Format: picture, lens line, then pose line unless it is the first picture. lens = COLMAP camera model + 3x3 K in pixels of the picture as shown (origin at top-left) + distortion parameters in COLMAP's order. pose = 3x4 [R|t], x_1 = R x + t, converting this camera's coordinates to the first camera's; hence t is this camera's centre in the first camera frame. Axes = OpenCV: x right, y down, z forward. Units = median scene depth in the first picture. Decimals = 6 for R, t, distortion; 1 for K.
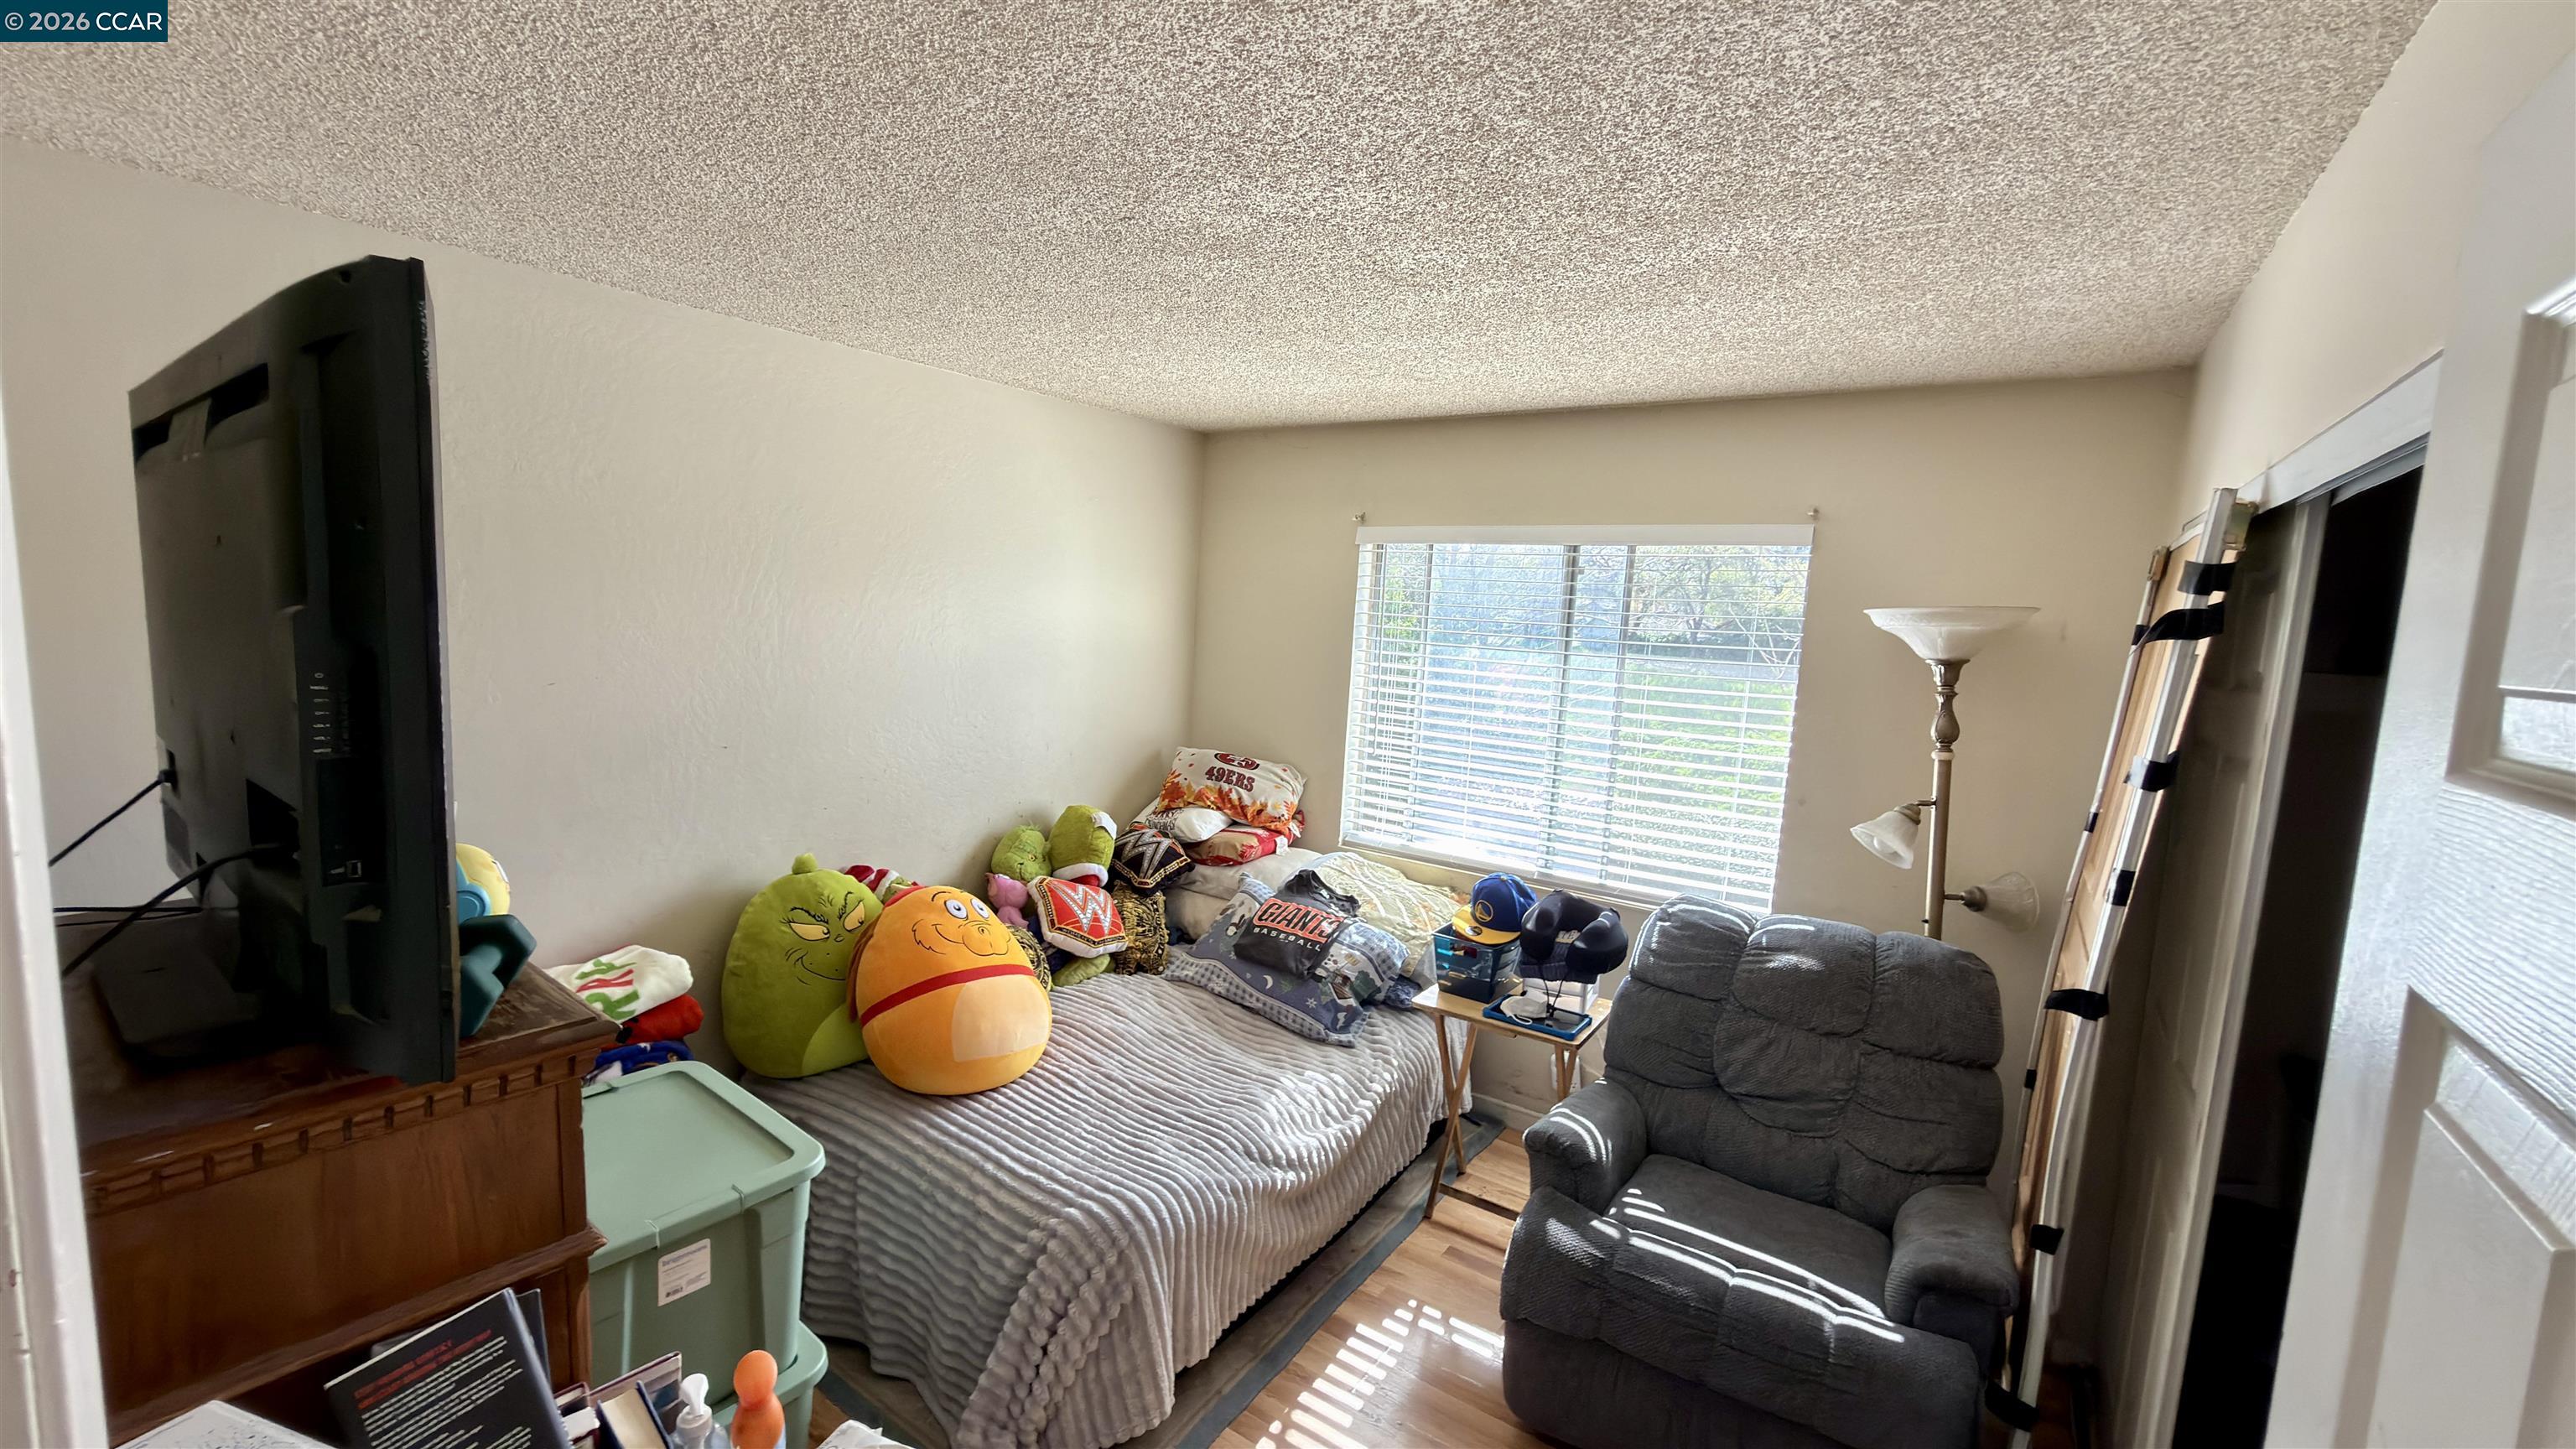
lens RADIAL K [[1024.4, 0, 1286.3], [0, 1024.4, 721.6], [0, 0, 1]] dist [0.001908, 0.000317]
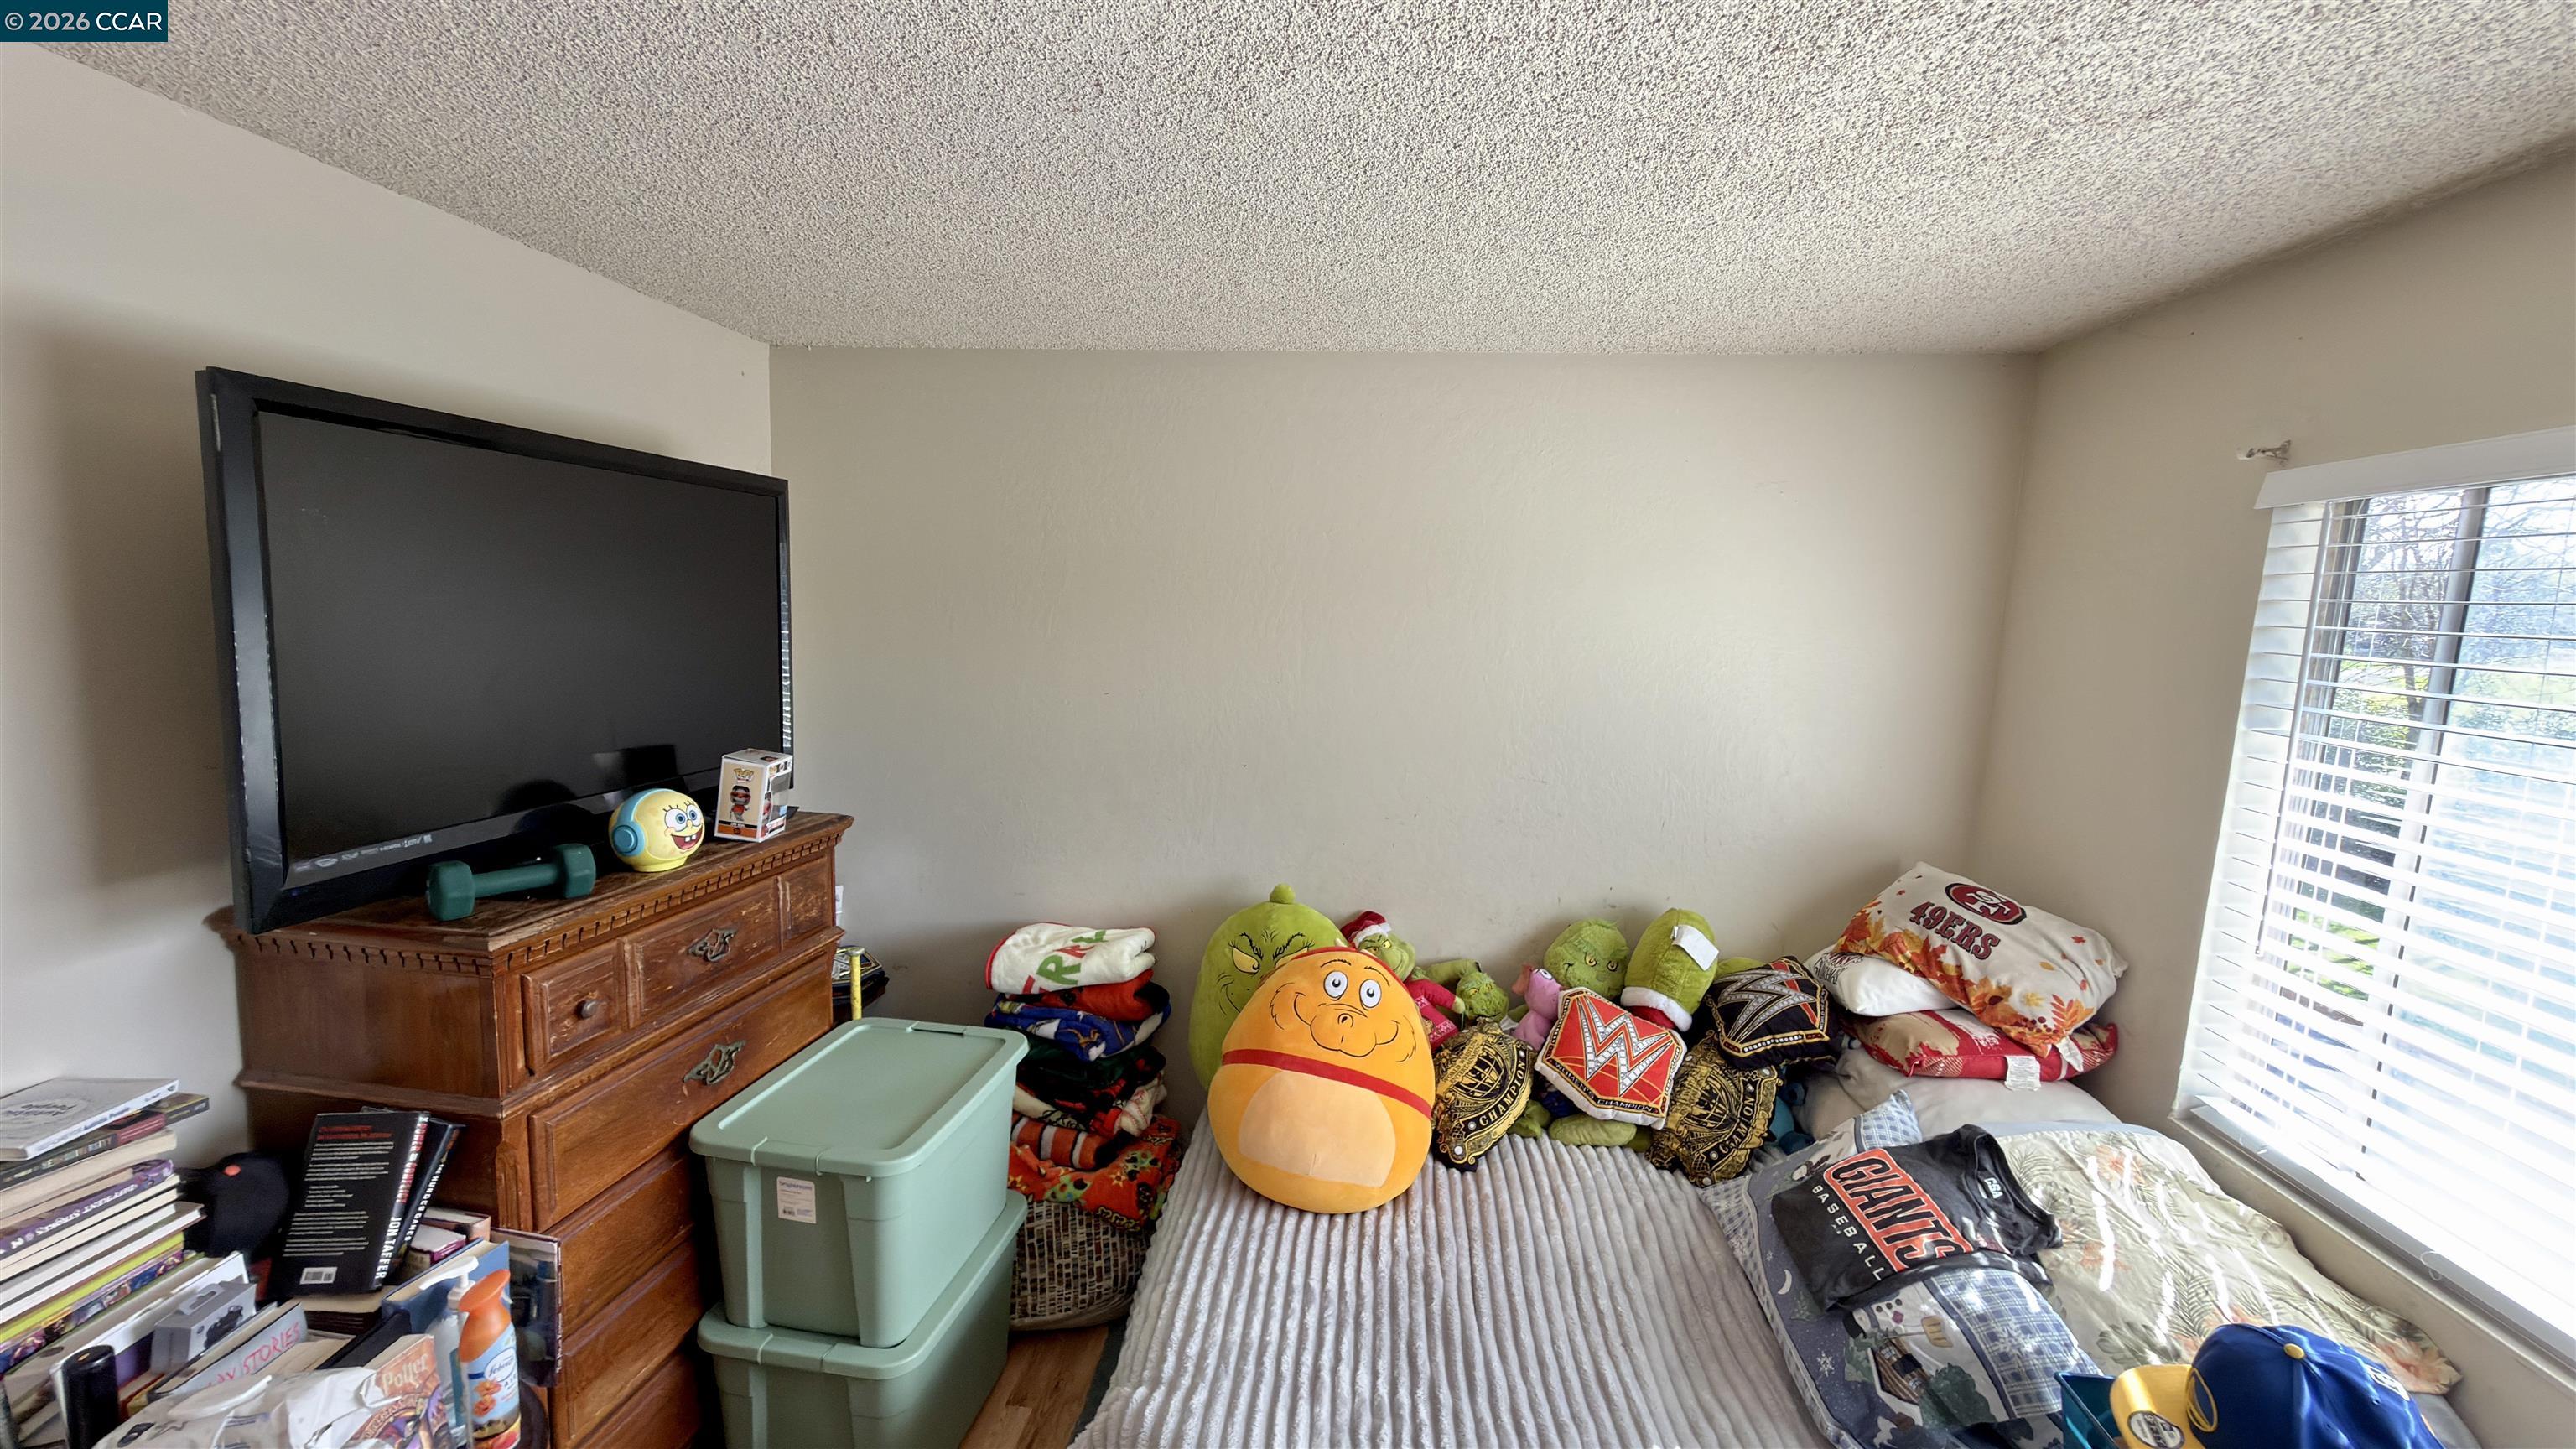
lens RADIAL K [[1024.4, 0, 1286.3], [0, 1024.4, 721.6], [0, 0, 1]] dist [0.001908, 0.000317]
pose [[0.479635, 0.074137, -0.874331, 0.298542], [-0.110650, 0.993580, 0.023549, -0.038304], [0.870464, 0.085450, 0.484759, 0.409980]]
